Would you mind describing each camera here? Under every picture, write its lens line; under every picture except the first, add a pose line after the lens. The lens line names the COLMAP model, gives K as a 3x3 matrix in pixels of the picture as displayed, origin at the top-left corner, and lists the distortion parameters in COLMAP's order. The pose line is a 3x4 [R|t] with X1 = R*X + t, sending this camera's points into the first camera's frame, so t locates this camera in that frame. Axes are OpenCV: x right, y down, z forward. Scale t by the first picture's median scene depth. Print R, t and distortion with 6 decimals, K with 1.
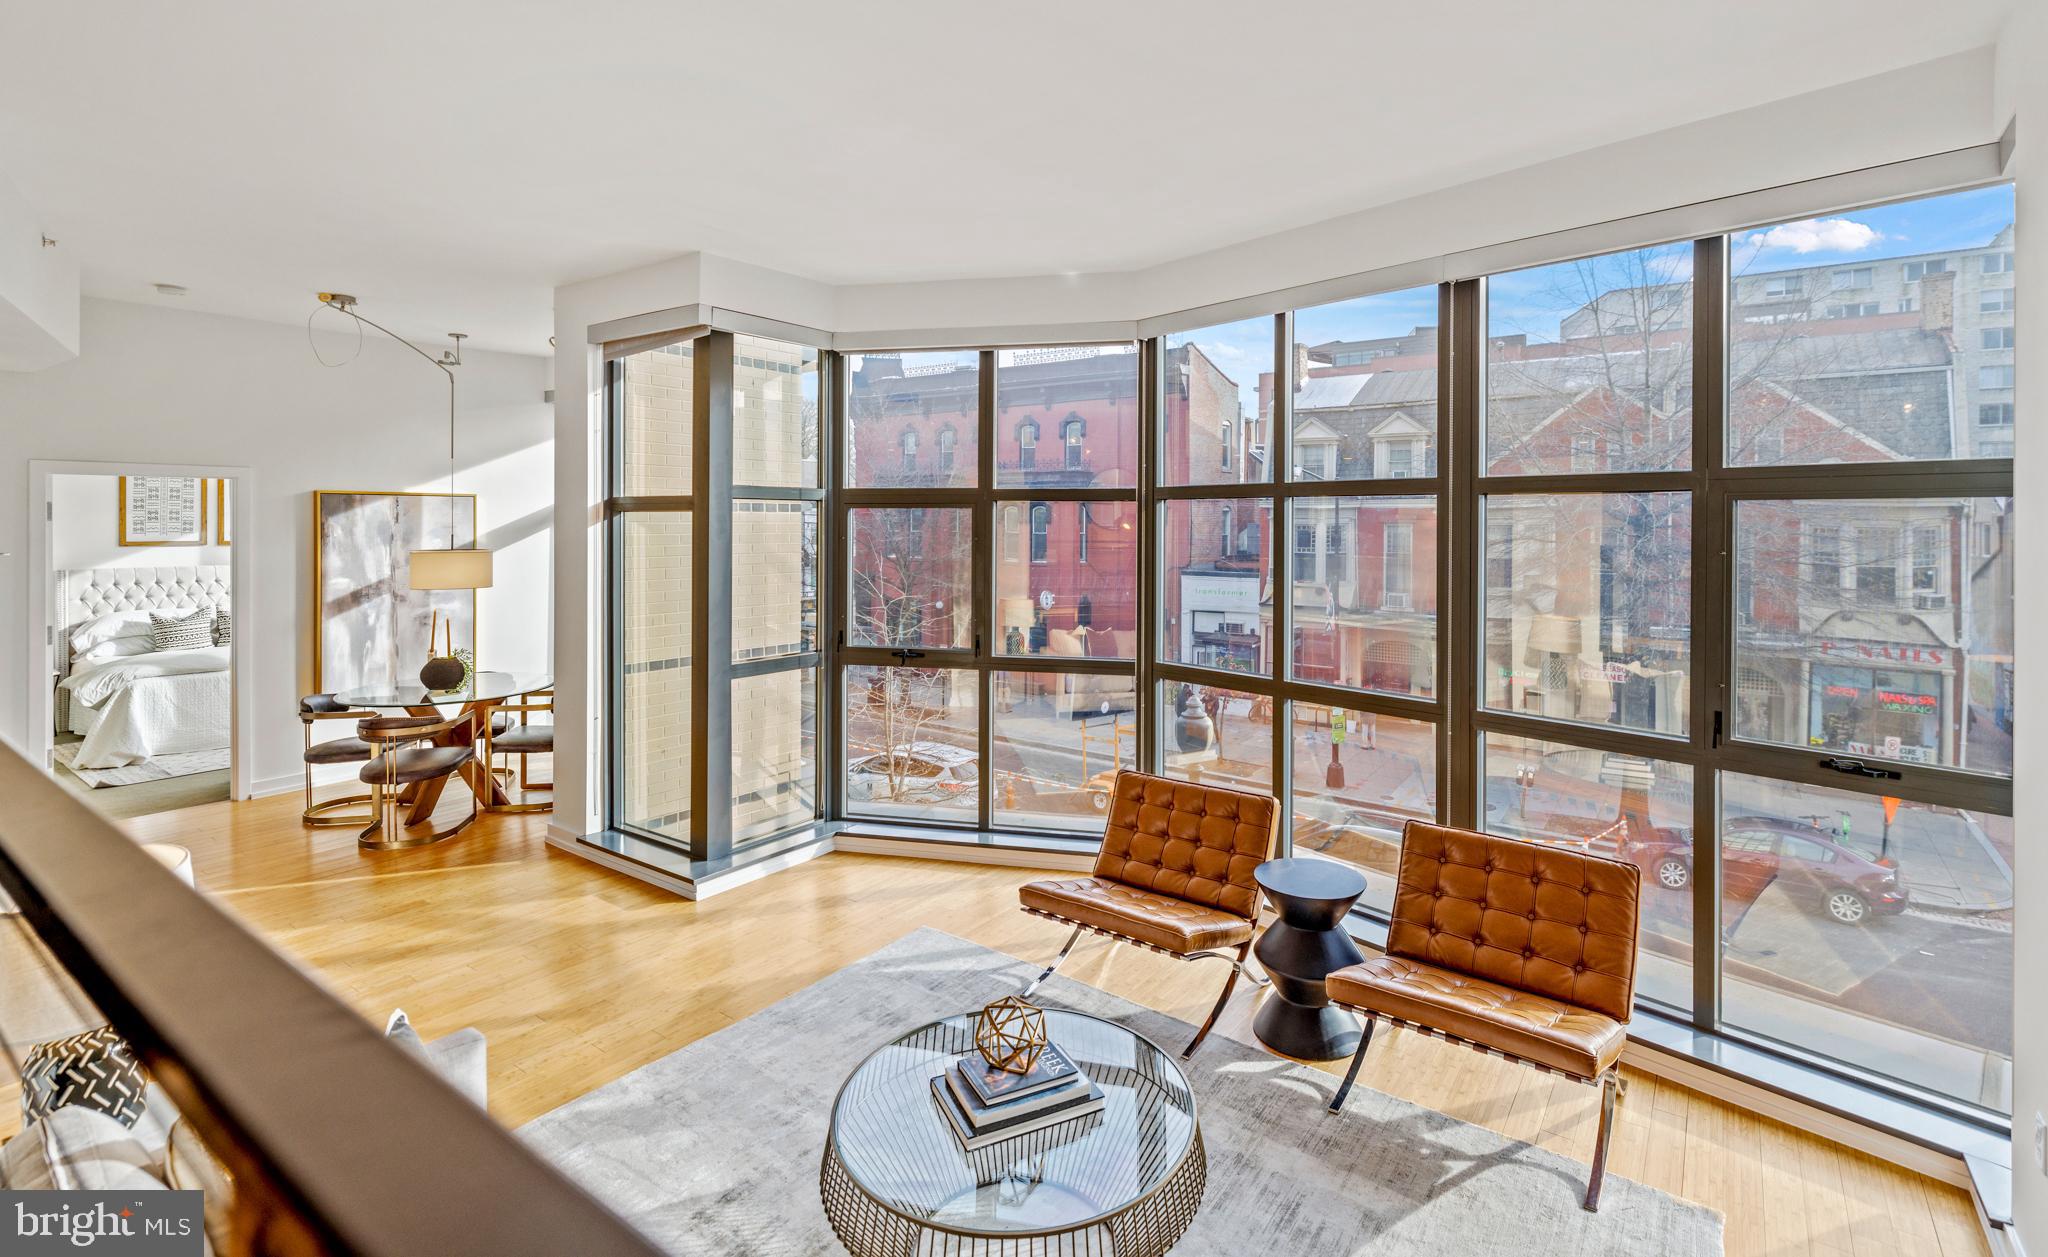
lens RADIAL K [[941.9, 0, 1075.5], [0, 941.9, 539.2], [0, 0, 1]] dist [0.005171, -0.000144]
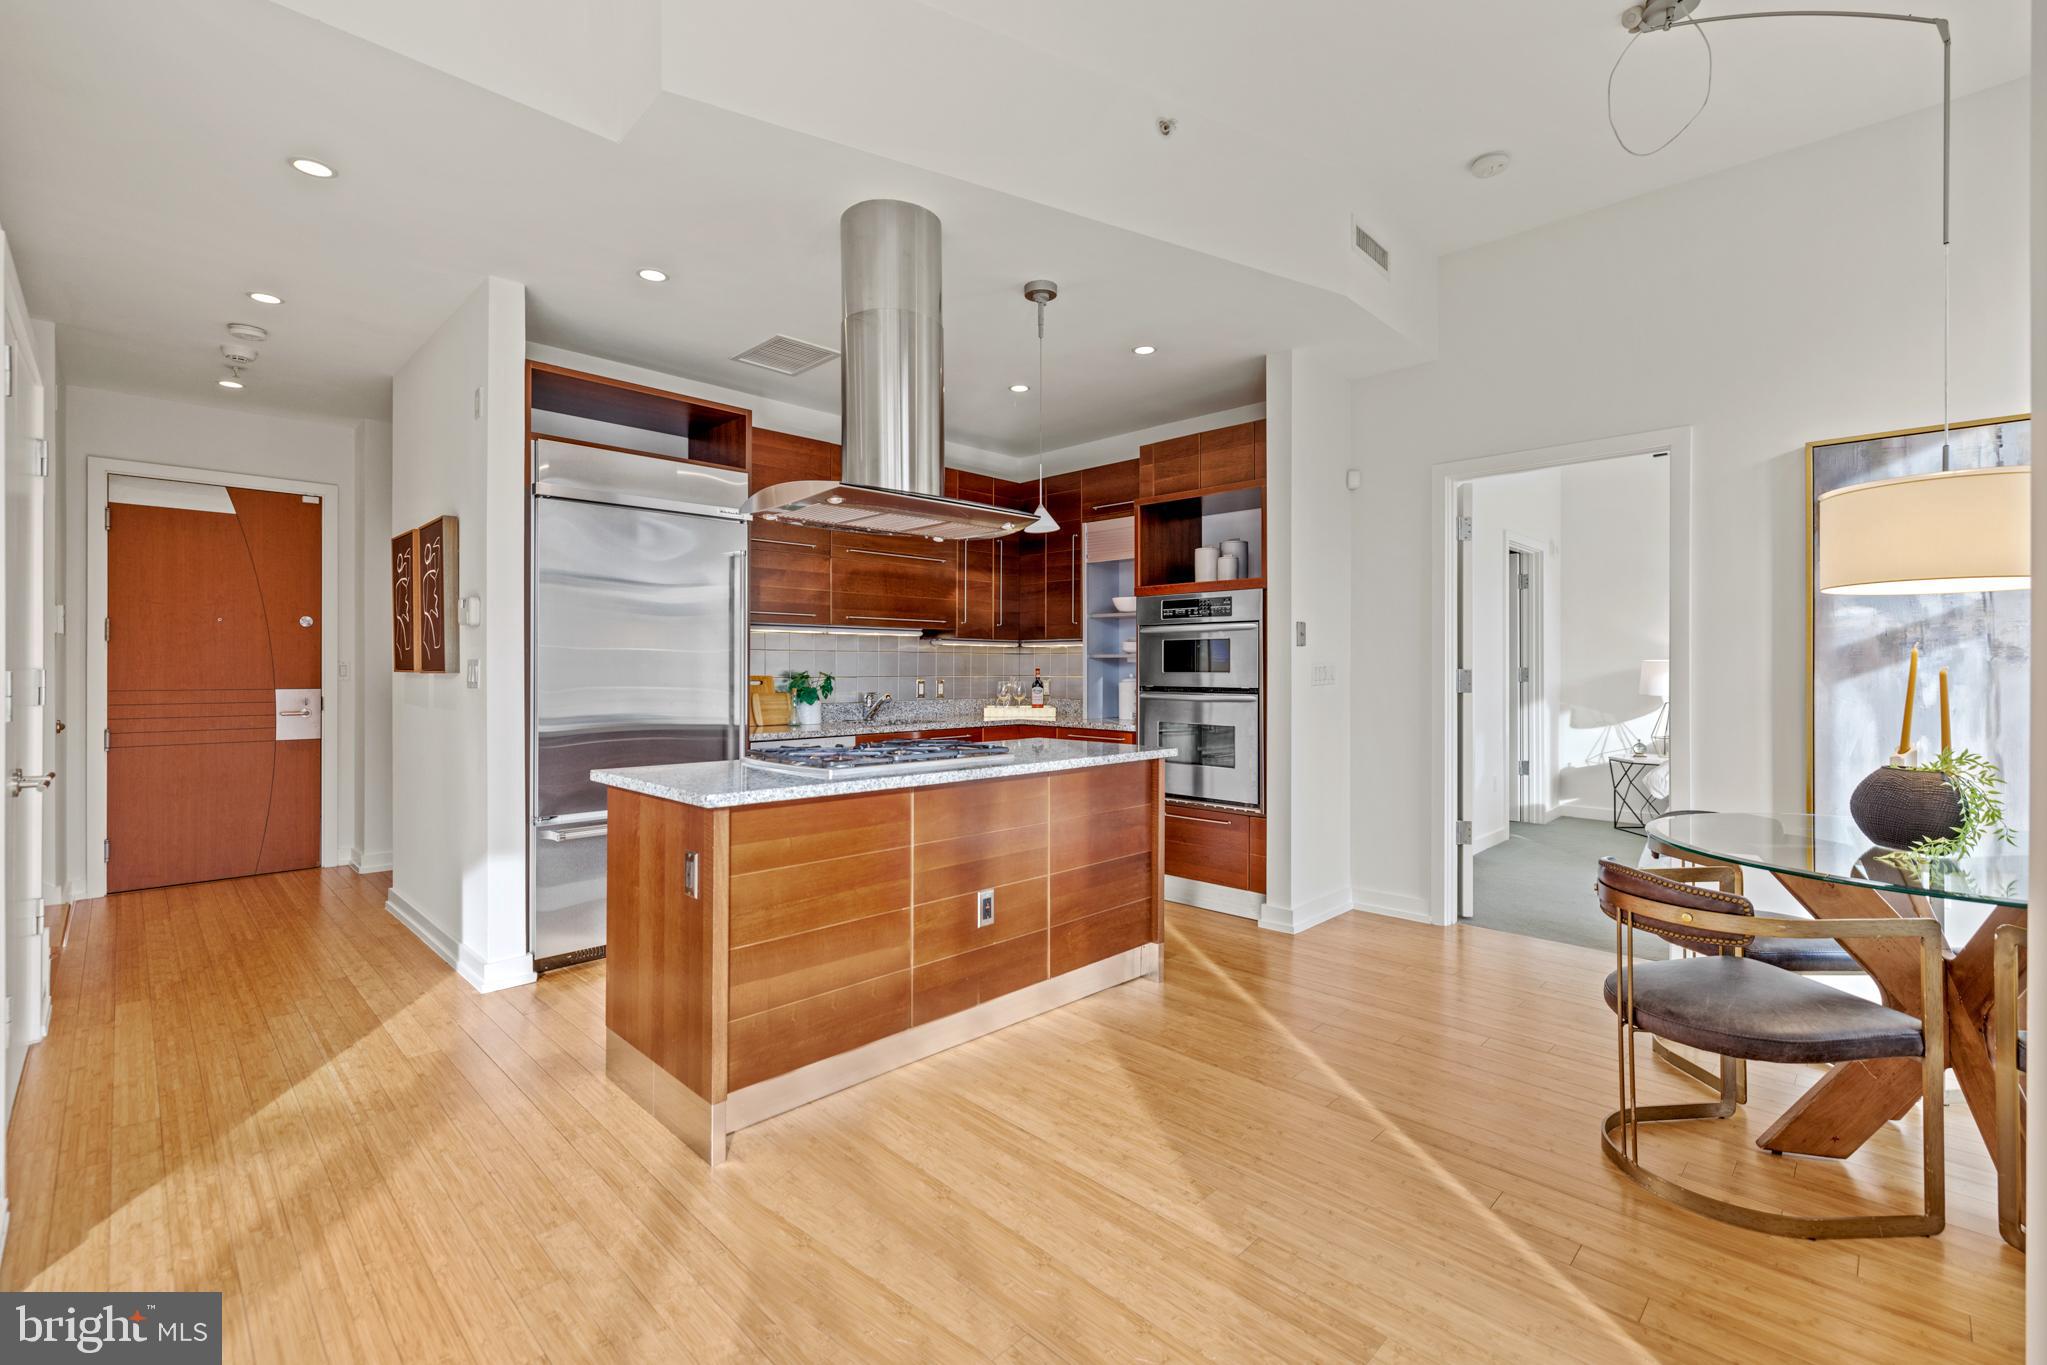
lens RADIAL K [[893.4, 0, 1013.8], [0, 893.4, 667.9], [0, 0, 1]] dist [0.003000, 0.000064]
pose [[-0.182591, -0.001753, -0.983187, -0.221544], [-0.014294, 0.999897, 0.000872, 0.079779], [0.983085, 0.014213, -0.182597, 0.640196]]
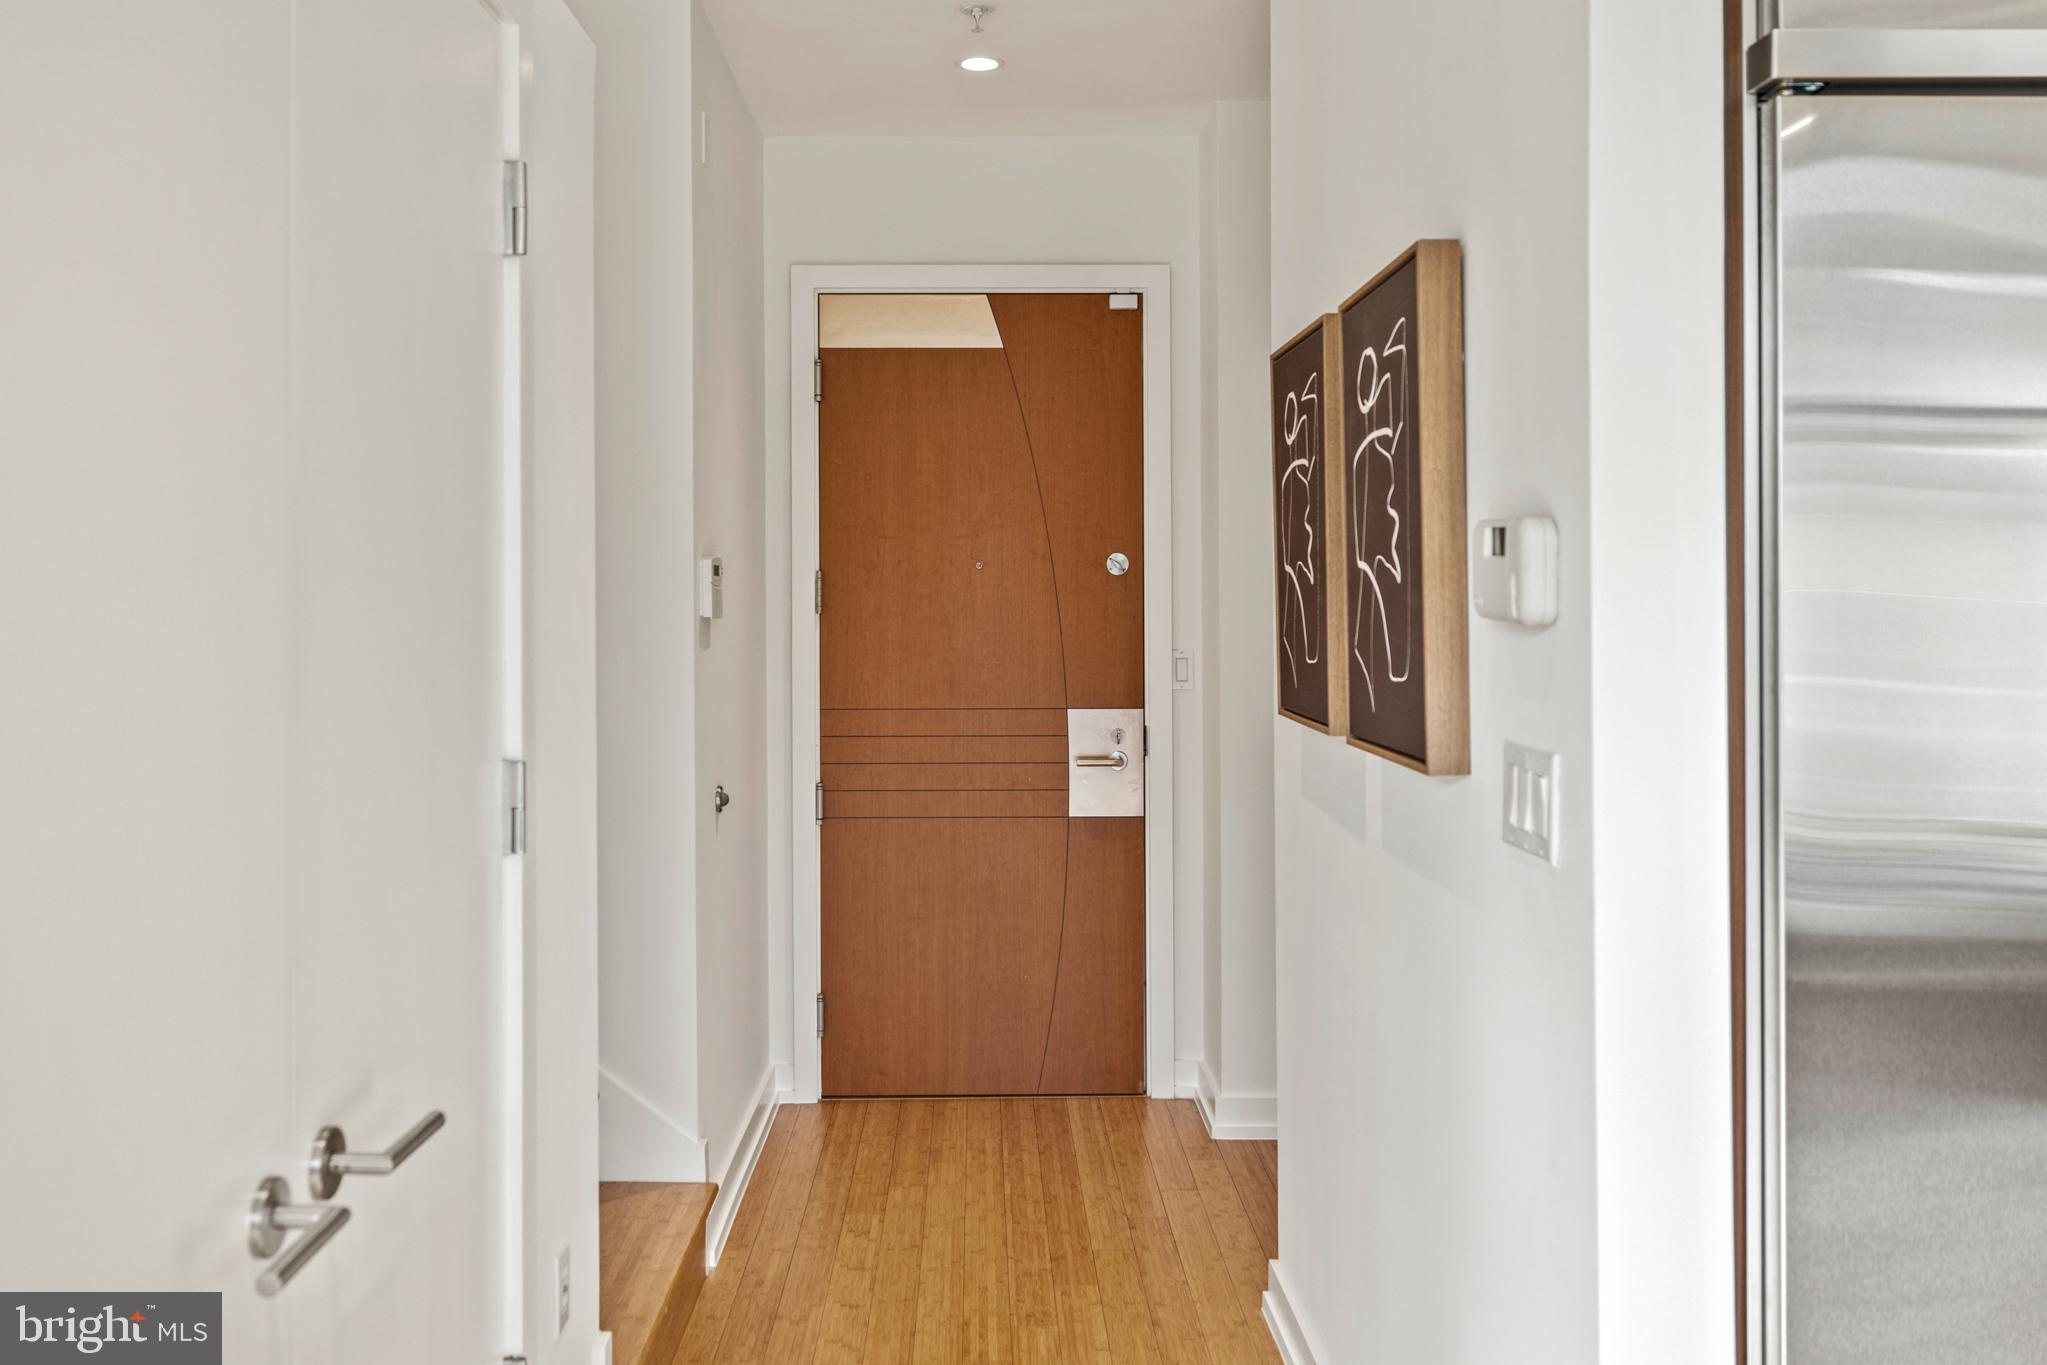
lens RADIAL K [[1628.7, 0, 1007.4], [0, 1628.7, 589.0], [0, 0, 1]] dist [-0.021076, 0.006622]
pose [[-0.812194, 0.001524, -0.583385, -0.460687], [-0.003710, 0.999963, 0.007777, 0.053198], [0.583376, 0.008481, -0.812158, 0.394815]]
